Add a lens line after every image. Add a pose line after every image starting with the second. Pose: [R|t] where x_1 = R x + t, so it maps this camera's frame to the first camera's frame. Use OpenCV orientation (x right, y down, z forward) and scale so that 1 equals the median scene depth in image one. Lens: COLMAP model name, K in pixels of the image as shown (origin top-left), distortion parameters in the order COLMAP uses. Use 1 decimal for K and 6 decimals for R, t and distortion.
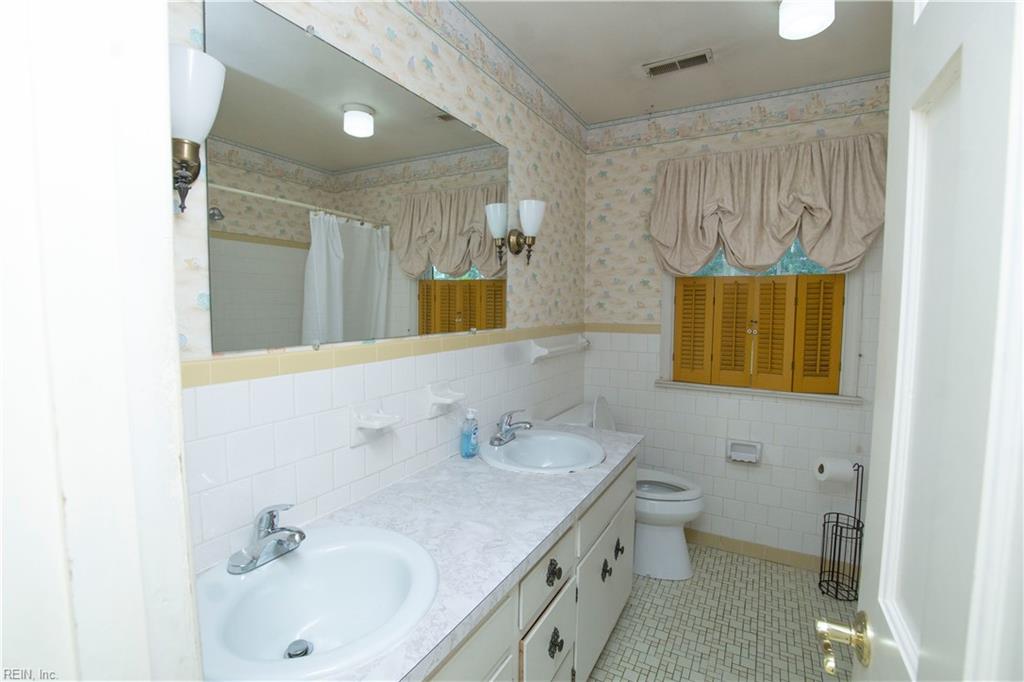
lens RADIAL K [[458.1, 0, 514.0], [0, 458.1, 339.6], [0, 0, 1]] dist [-0.038371, 0.007021]
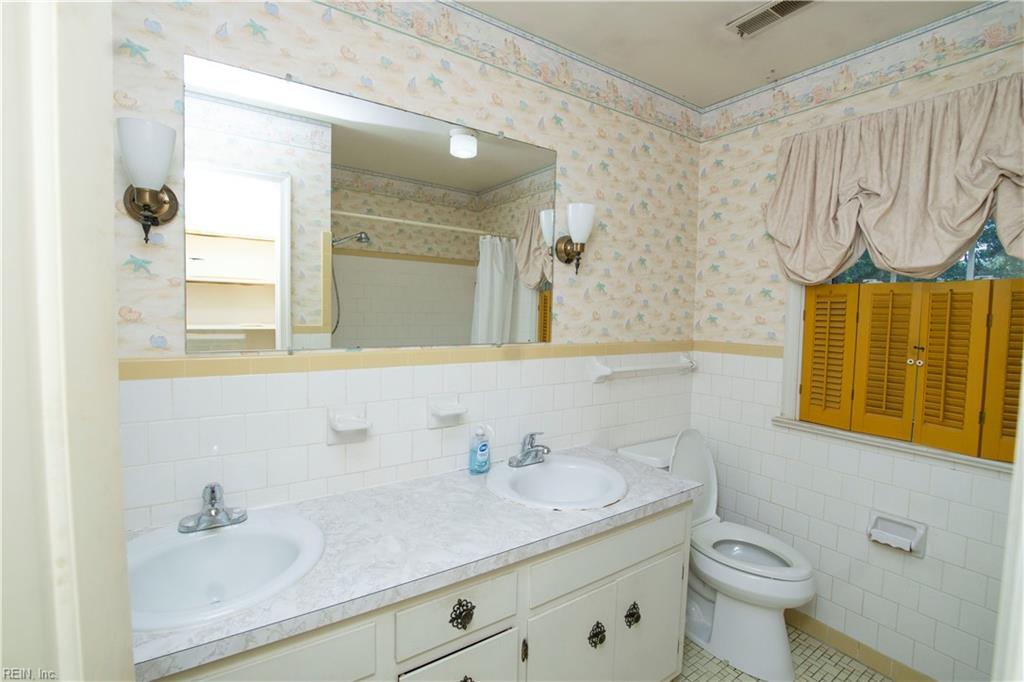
lens RADIAL K [[458.1, 0, 516.6], [0, 458.1, 340.3], [0, 0, 1]] dist [-0.038371, 0.007021]
pose [[0.893927, 0.039126, -0.446502, 0.287711], [-0.048553, 0.998774, -0.009685, -0.014697], [0.445575, 0.030337, 0.894730, 0.115684]]
